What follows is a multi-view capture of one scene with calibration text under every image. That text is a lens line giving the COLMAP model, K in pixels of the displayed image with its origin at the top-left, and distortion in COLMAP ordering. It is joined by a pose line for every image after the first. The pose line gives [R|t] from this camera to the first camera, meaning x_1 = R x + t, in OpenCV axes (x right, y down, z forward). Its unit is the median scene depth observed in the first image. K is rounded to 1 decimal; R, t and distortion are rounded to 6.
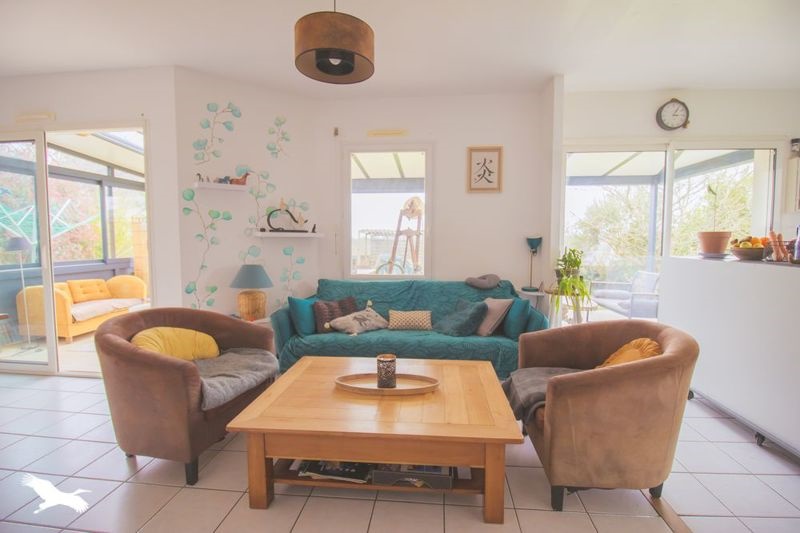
lens RADIAL K [[377.1, 0, 400.0], [0, 377.1, 266.5], [0, 0, 1]] dist [-0.000451, -0.000286]
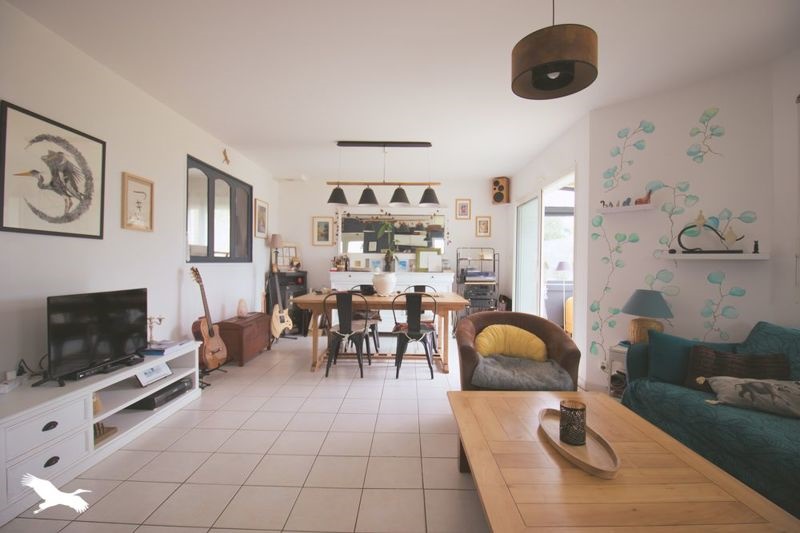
lens RADIAL K [[377.1, 0, 400.0], [0, 377.1, 266.5], [0, 0, 1]] dist [-0.000451, -0.000286]
pose [[0.078389, 0.011889, -0.996852, 0.465548], [-0.081134, 0.996688, 0.005507, -0.018194], [0.993616, 0.080447, 0.079094, 0.336541]]
